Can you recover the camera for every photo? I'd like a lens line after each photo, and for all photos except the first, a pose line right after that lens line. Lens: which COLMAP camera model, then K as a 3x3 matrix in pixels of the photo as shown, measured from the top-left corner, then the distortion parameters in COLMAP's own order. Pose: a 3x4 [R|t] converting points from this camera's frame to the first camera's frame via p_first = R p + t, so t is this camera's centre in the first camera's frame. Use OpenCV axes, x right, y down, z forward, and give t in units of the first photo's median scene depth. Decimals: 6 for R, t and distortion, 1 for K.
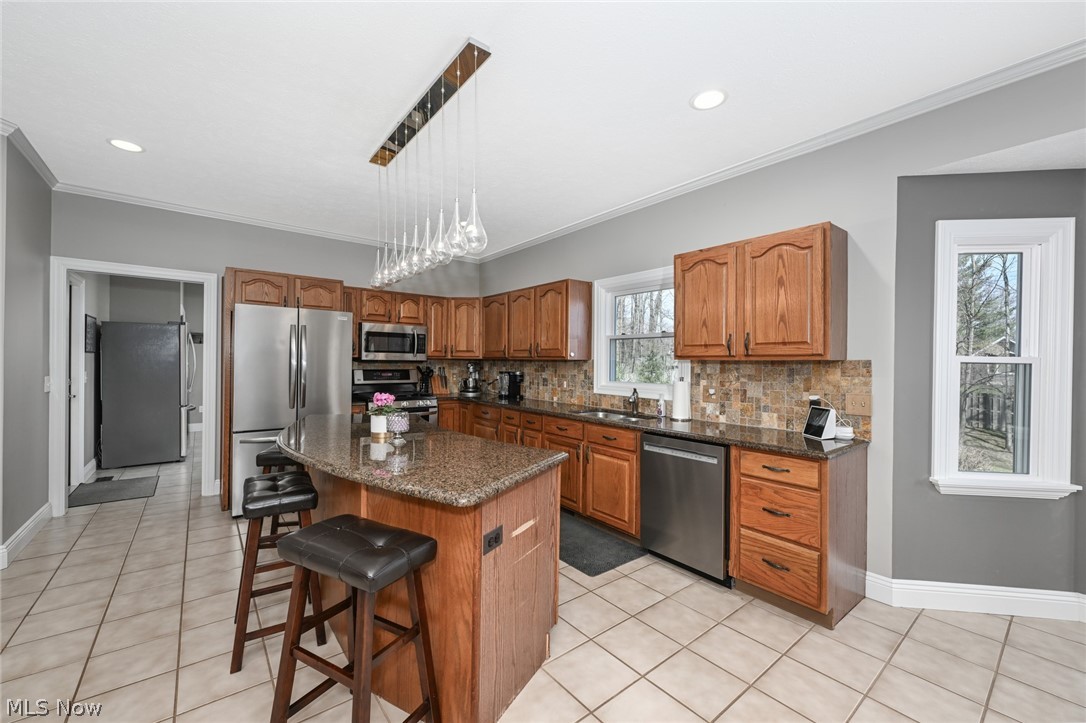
lens RADIAL K [[431.4, 0, 543.5], [0, 431.4, 361.8], [0, 0, 1]] dist [-0.004685, 0.000686]
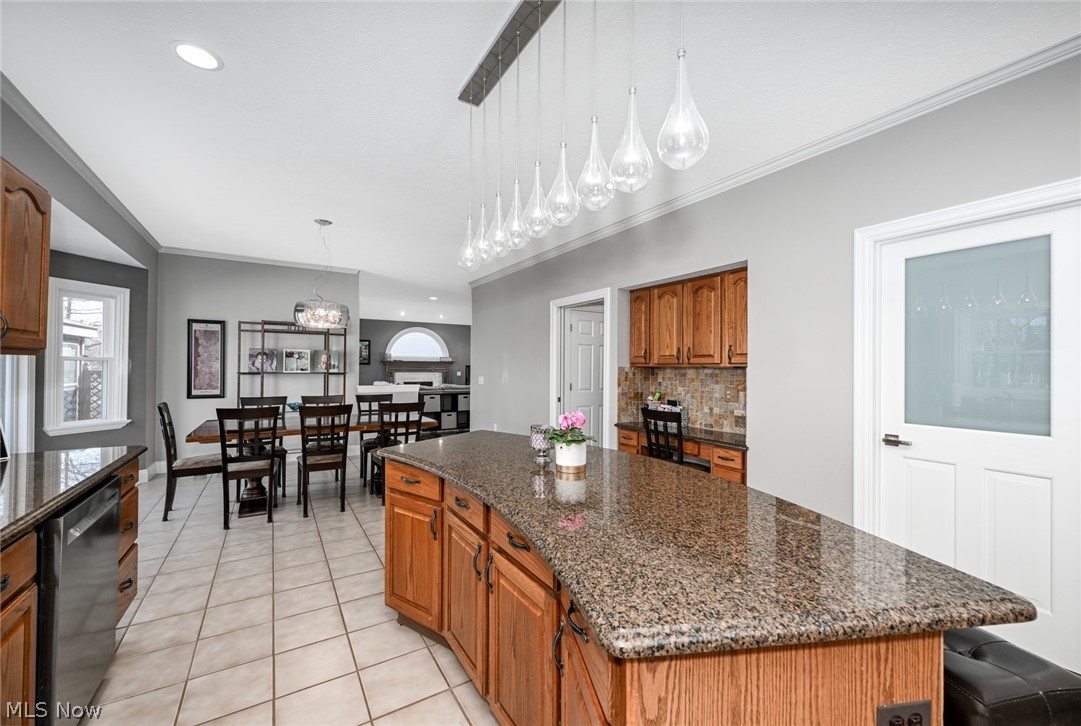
lens RADIAL K [[429.4, 0, 543.0], [0, 429.4, 364.6], [0, 0, 1]] dist [-0.004685, 0.000686]
pose [[-0.993845, -0.020519, 0.108860, -0.230616], [-0.021095, 0.999769, -0.004142, -0.002141], [-0.108750, -0.006413, -0.994048, 1.004832]]
